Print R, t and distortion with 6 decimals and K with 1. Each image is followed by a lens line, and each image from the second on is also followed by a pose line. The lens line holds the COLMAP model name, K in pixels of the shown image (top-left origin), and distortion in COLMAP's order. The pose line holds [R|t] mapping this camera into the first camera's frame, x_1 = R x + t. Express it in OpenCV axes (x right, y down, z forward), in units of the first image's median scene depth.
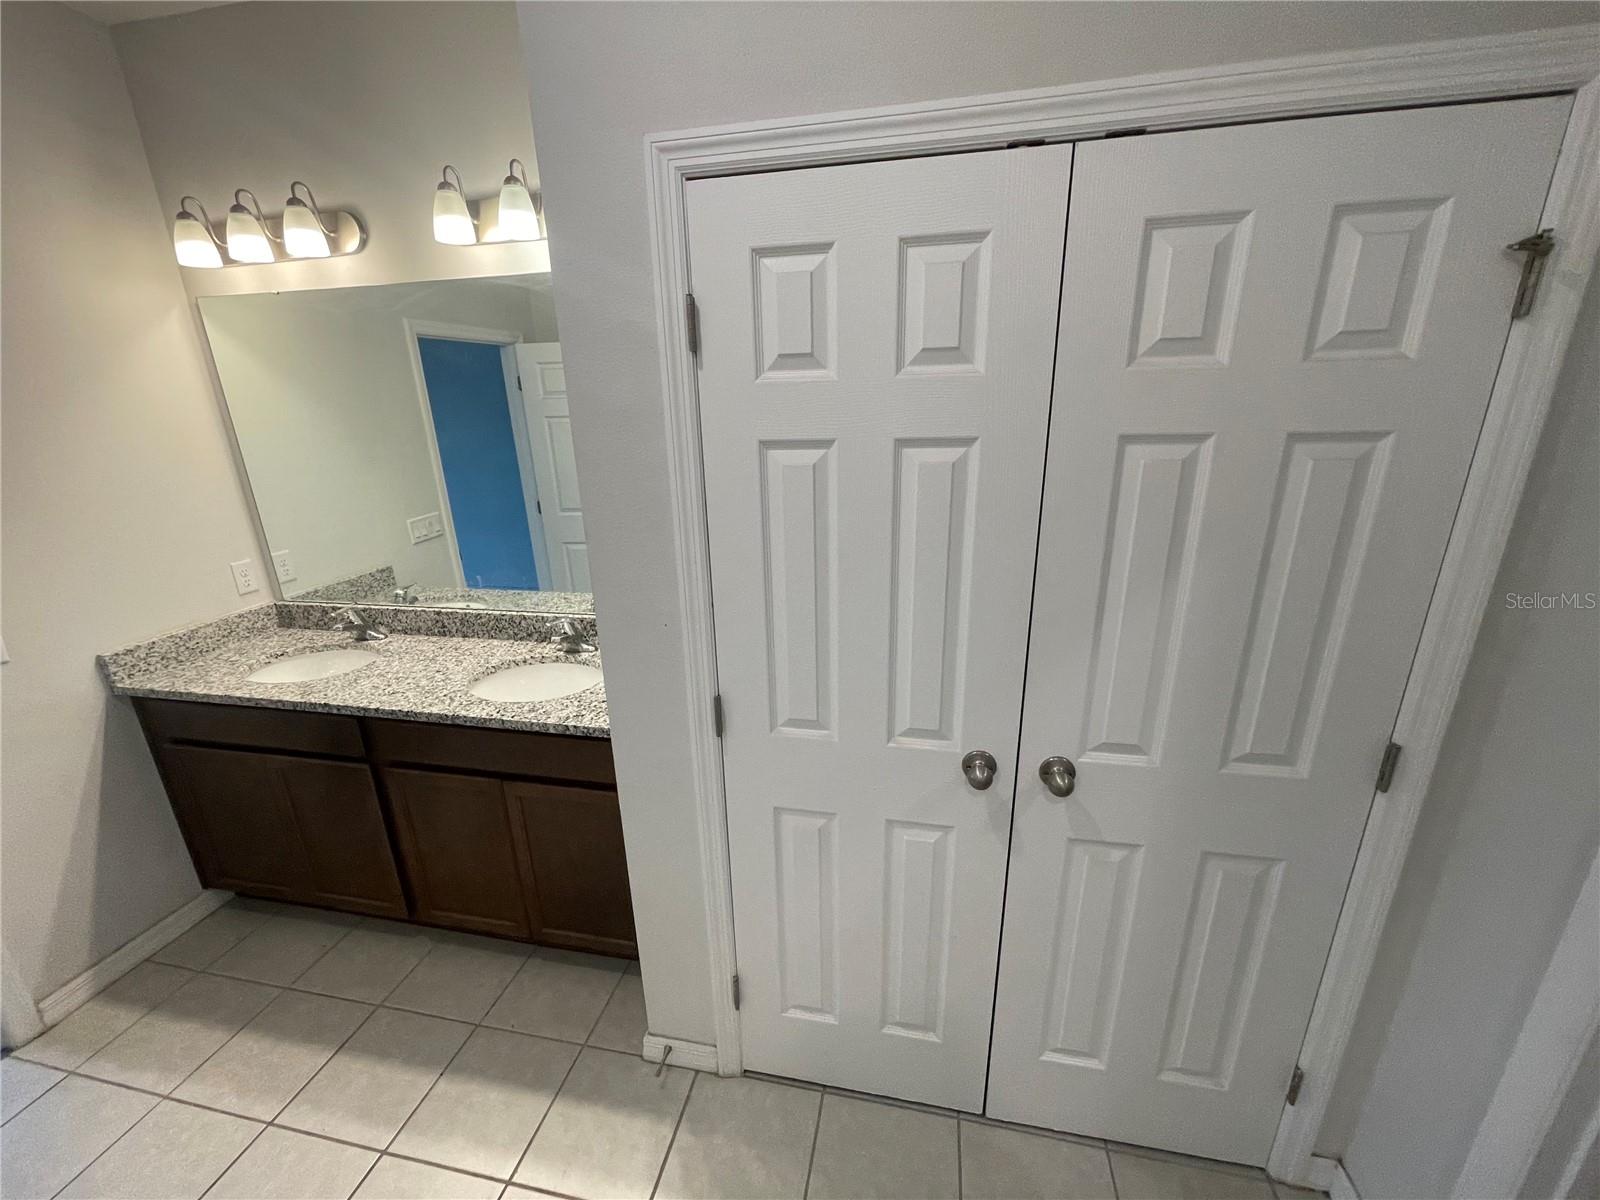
lens RADIAL K [[627.5, 0, 798.0], [0, 627.5, 649.9], [0, 0, 1]] dist [0.000284, 0.000215]
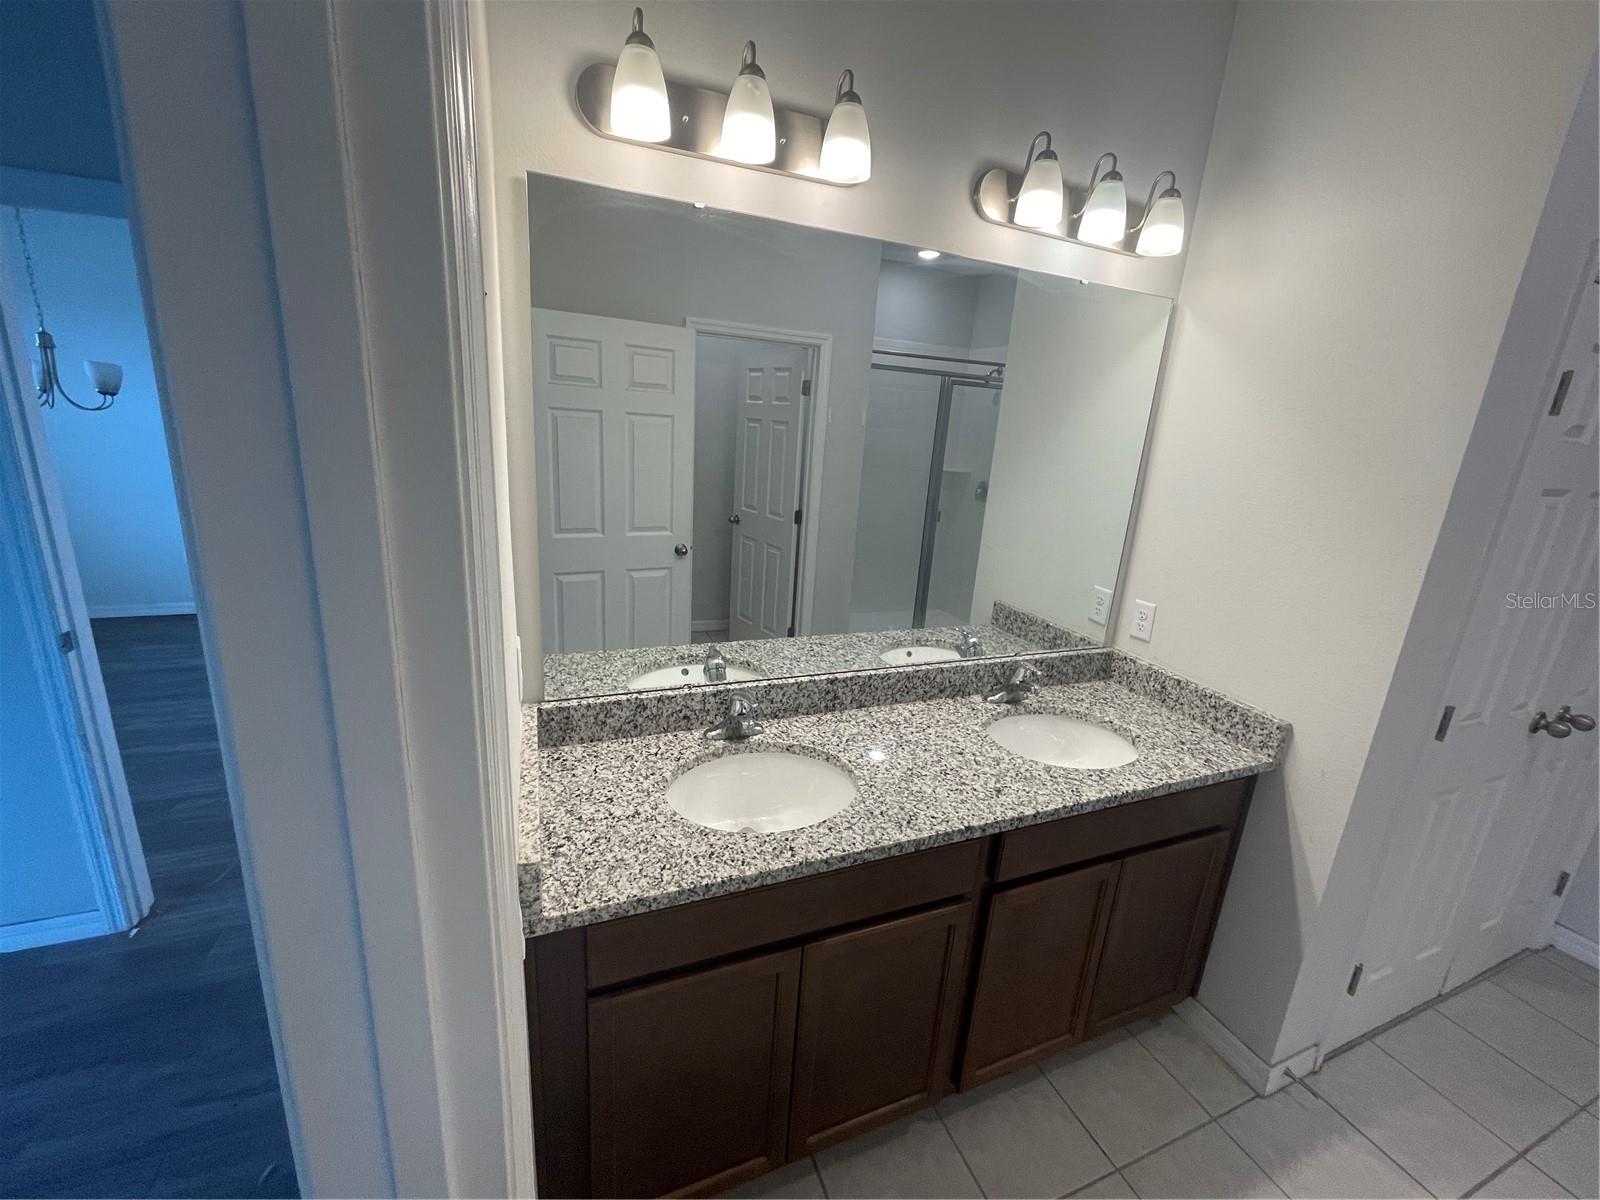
lens RADIAL K [[643.0, 0, 800.0], [0, 643.0, 600.0], [0, 0, 1]] dist [-0.001415, 0.000061]
pose [[0.818927, -0.077463, 0.568646, -1.246416], [0.122030, 0.991694, -0.040648, -0.154801], [-0.560774, 0.102679, 0.821577, 0.465727]]
